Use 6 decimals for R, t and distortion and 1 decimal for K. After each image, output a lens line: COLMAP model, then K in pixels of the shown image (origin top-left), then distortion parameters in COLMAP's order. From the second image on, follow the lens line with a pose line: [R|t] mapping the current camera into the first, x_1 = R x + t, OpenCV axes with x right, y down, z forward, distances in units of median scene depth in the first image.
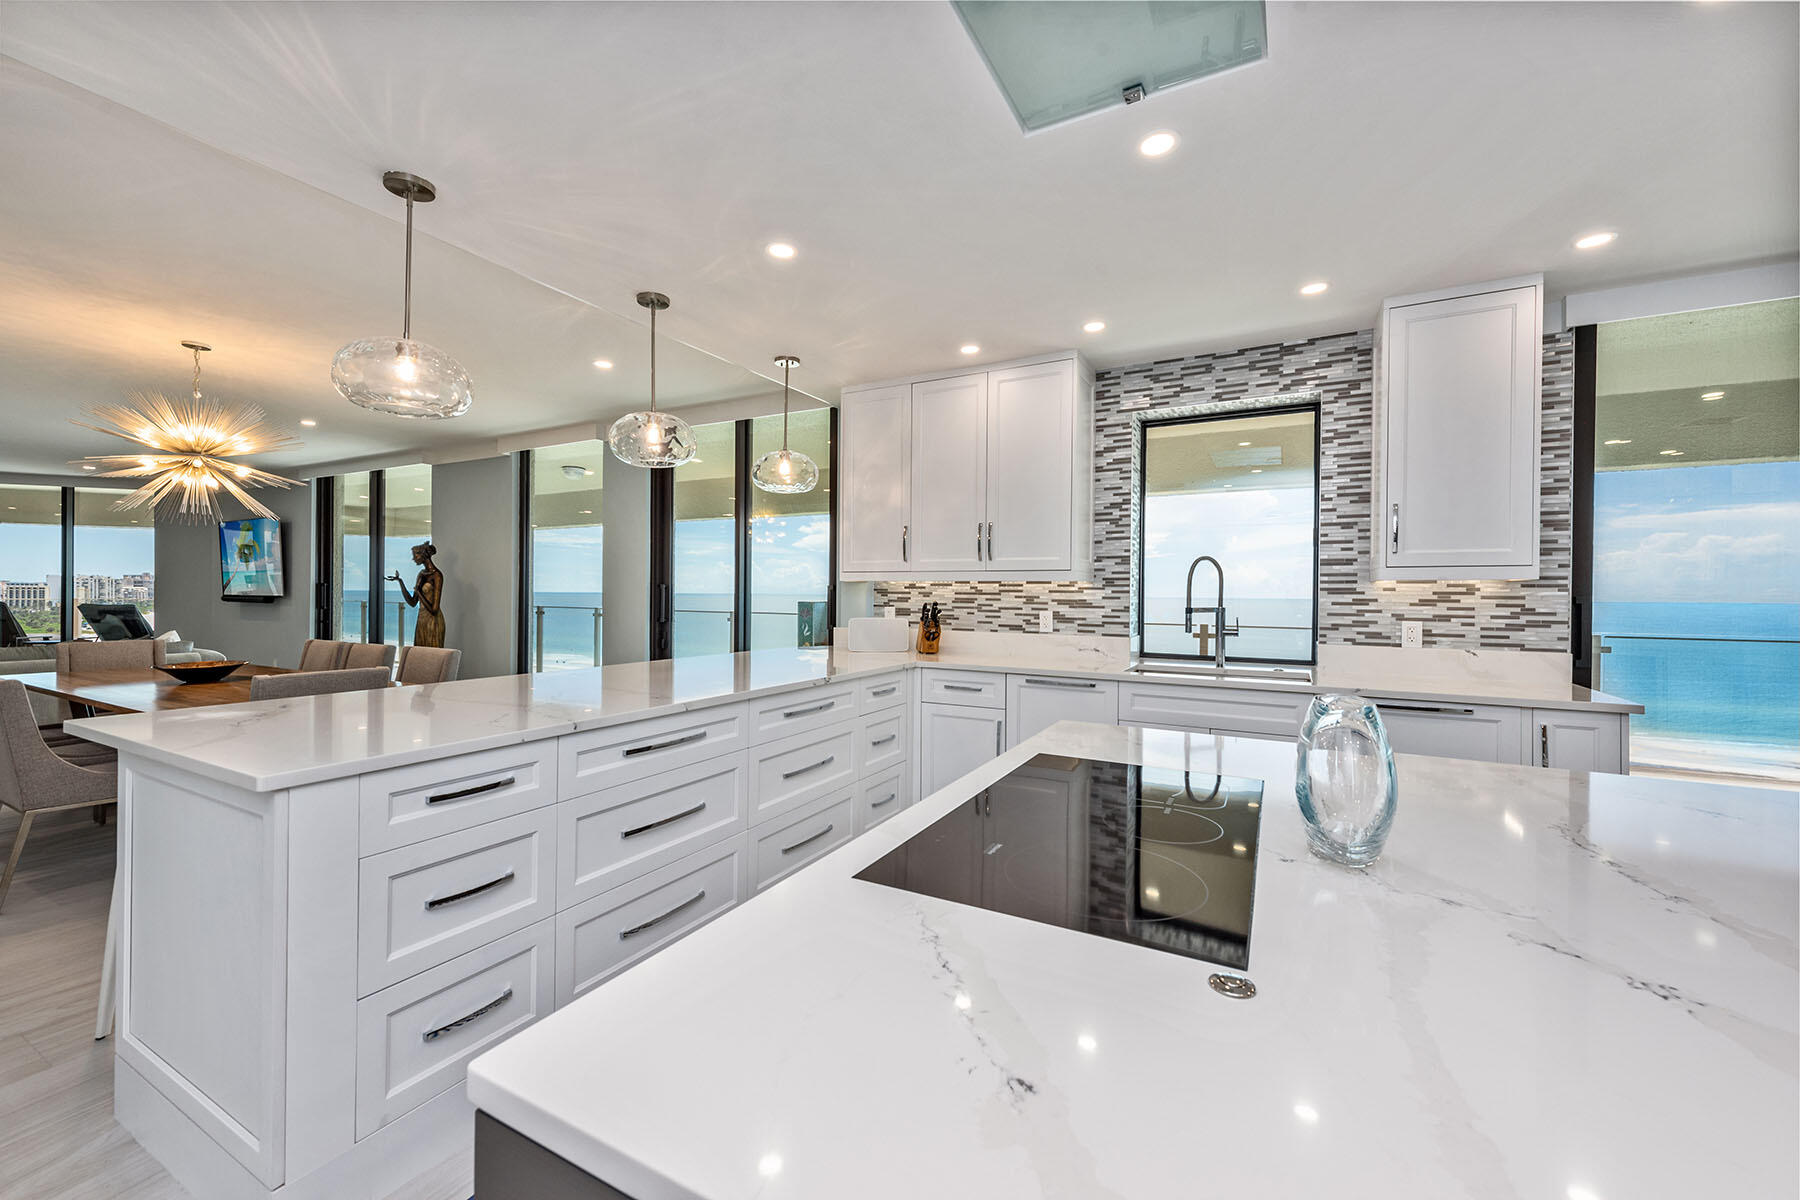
lens RADIAL K [[711.3, 0, 904.9], [0, 711.3, 595.9], [0, 0, 1]] dist [0.011504, -0.000400]
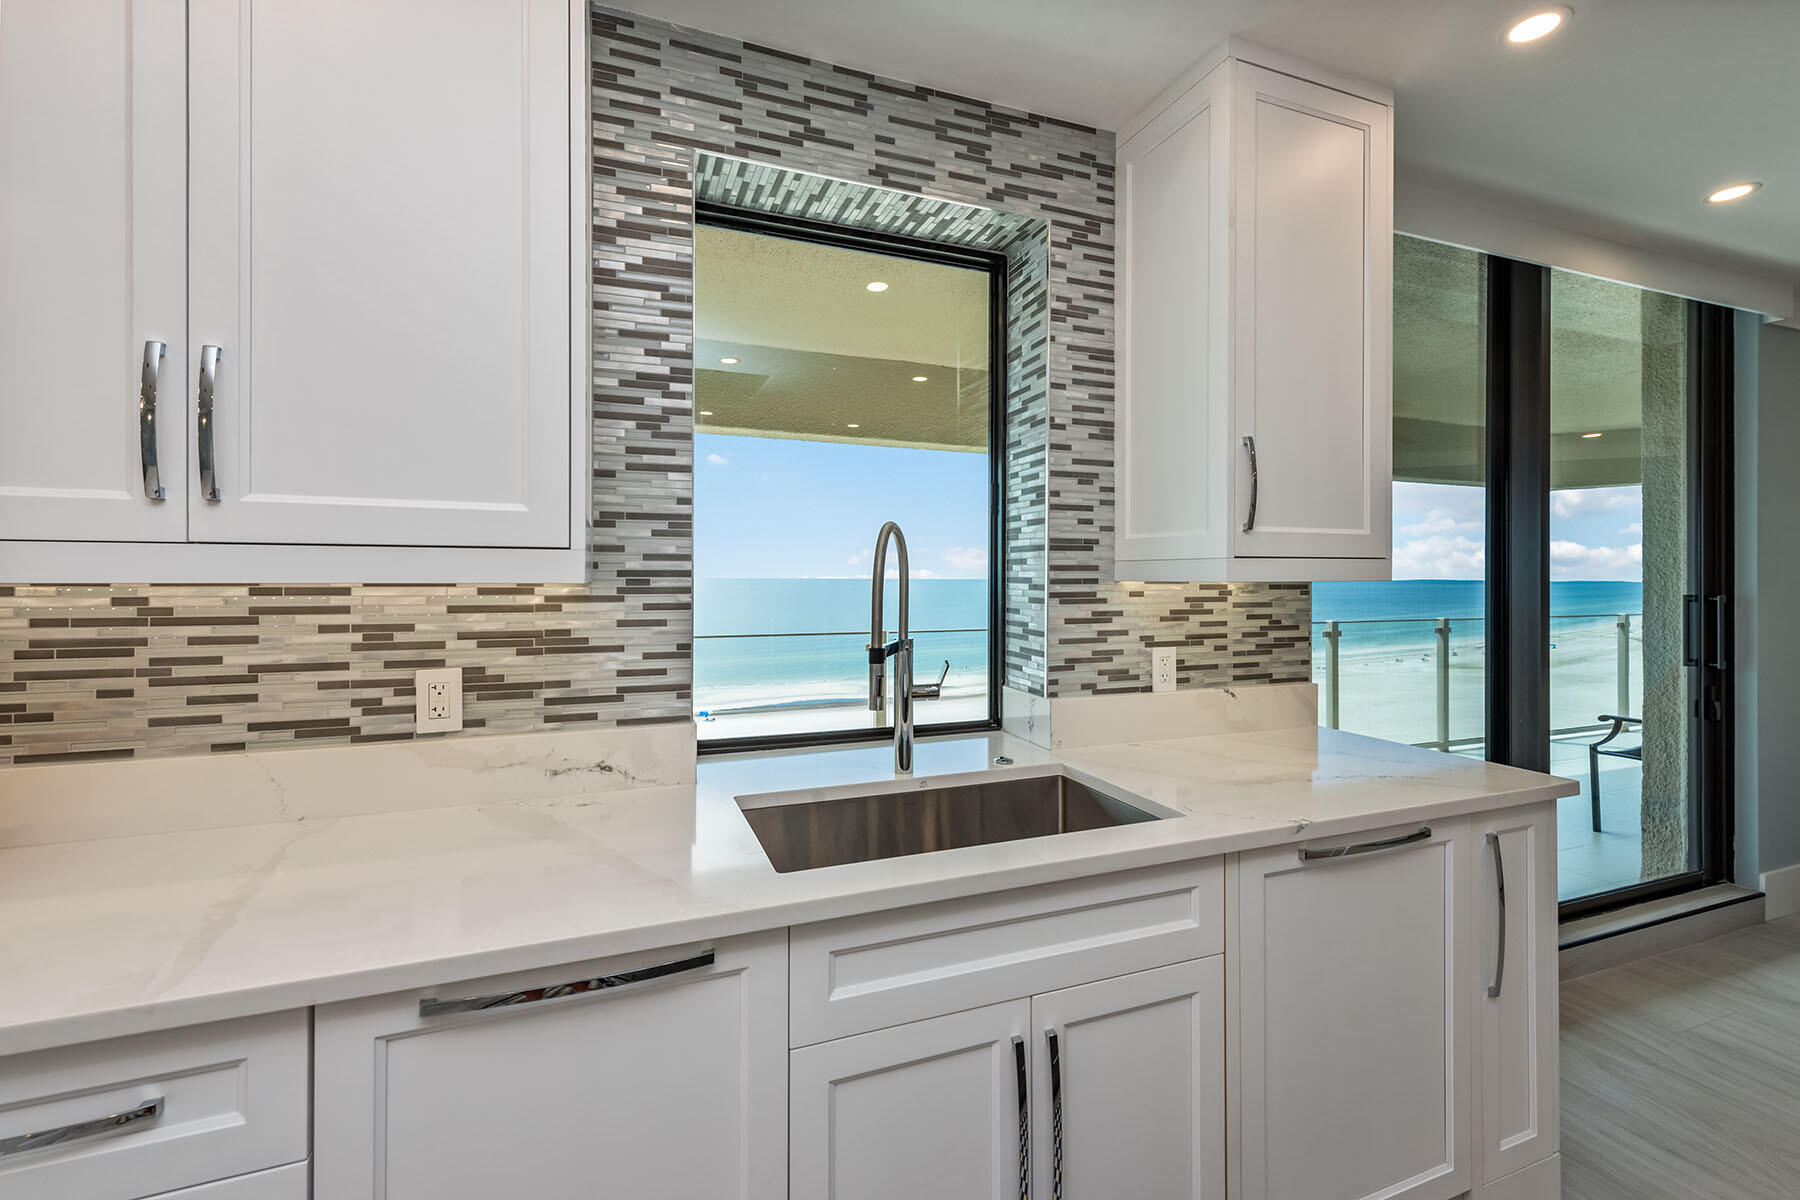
lens RADIAL K [[743.2, 0, 889.0], [0, 743.2, 574.0], [0, 0, 1]] dist [0.011851, -0.001285]
pose [[0.655342, -0.007585, 0.755295, 0.077203], [0.004103, 0.999971, 0.006482, -0.025614], [-0.755322, -0.001148, 0.655353, 0.646056]]
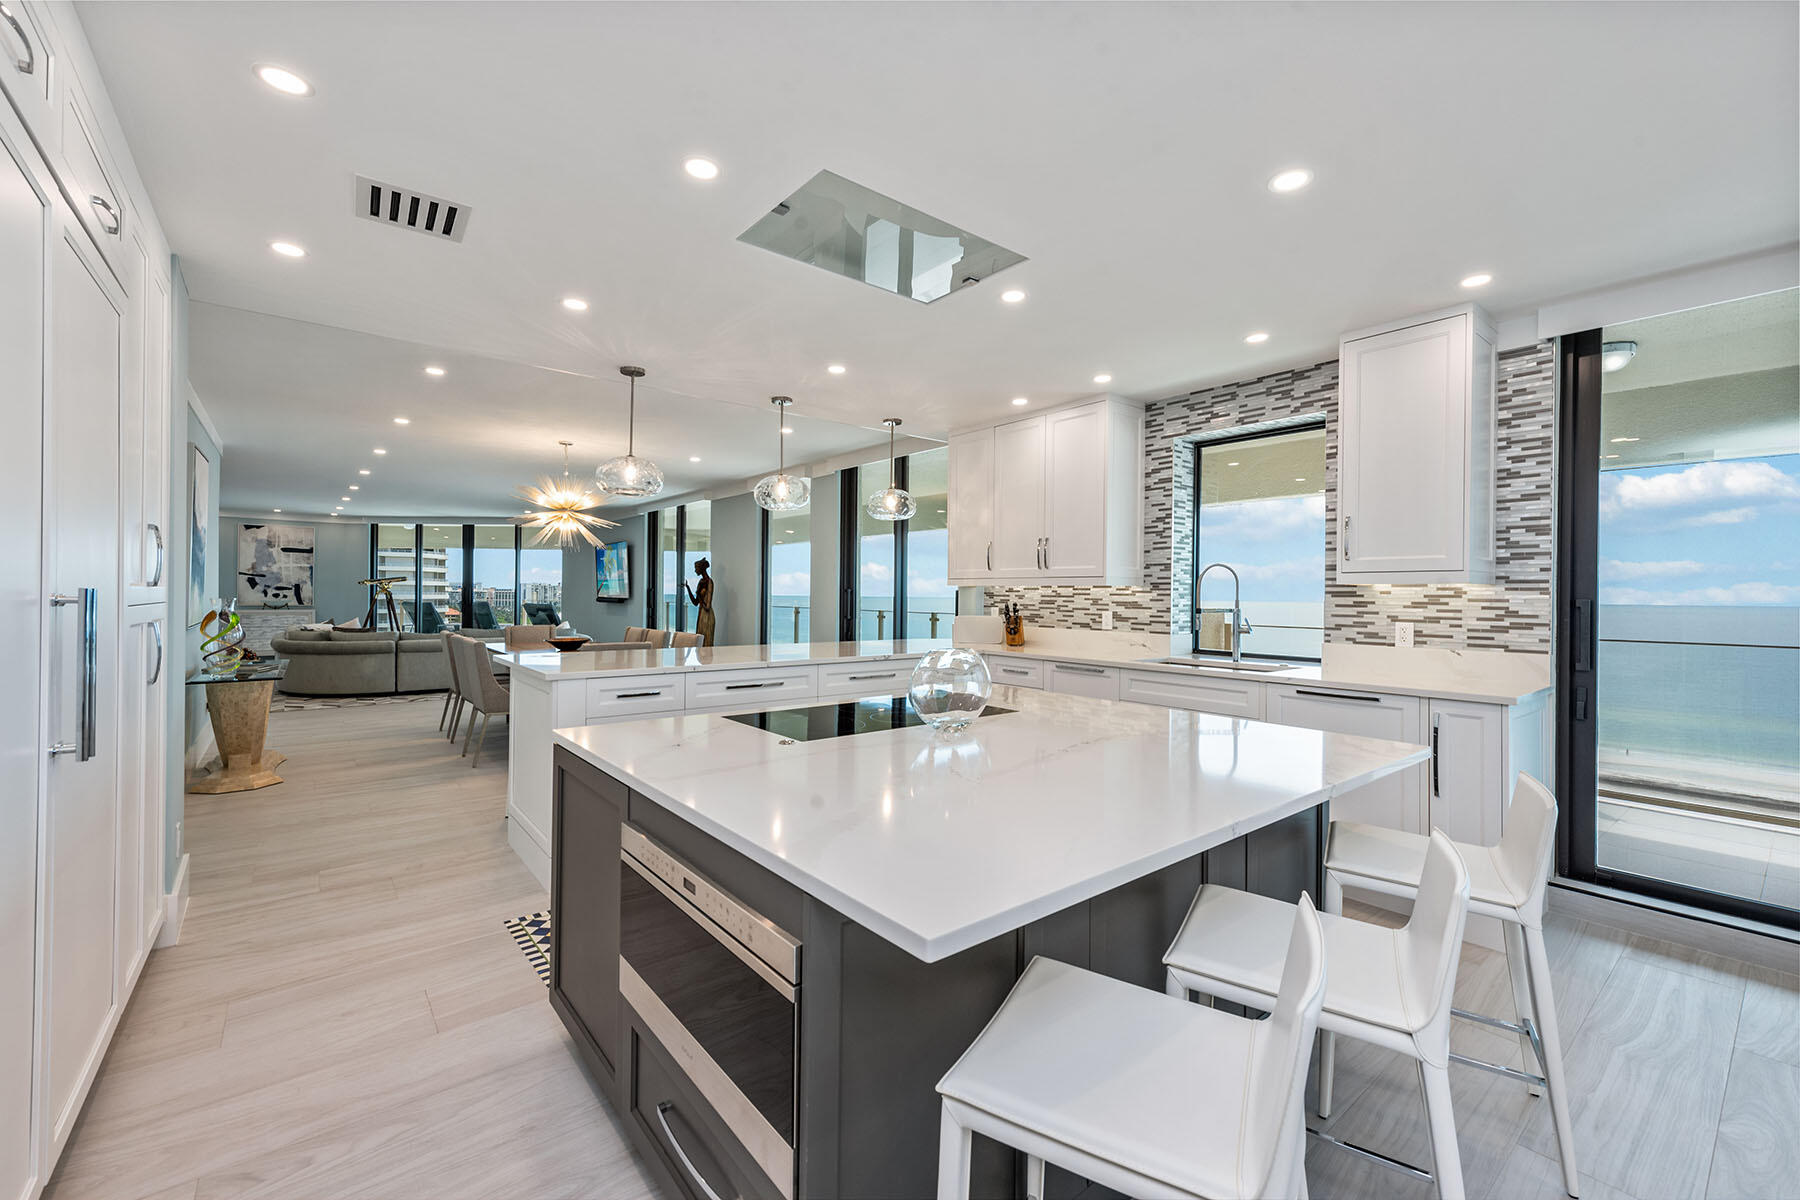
lens RADIAL K [[743.2, 0, 900.1], [0, 743.2, 592.2], [0, 0, 1]] dist [0.011851, -0.001285]
pose [[0.922930, -0.001155, -0.384967, 0.373182], [-0.002528, 0.999956, -0.009061, 0.002008], [0.384960, 0.009336, 0.922886, -0.268261]]
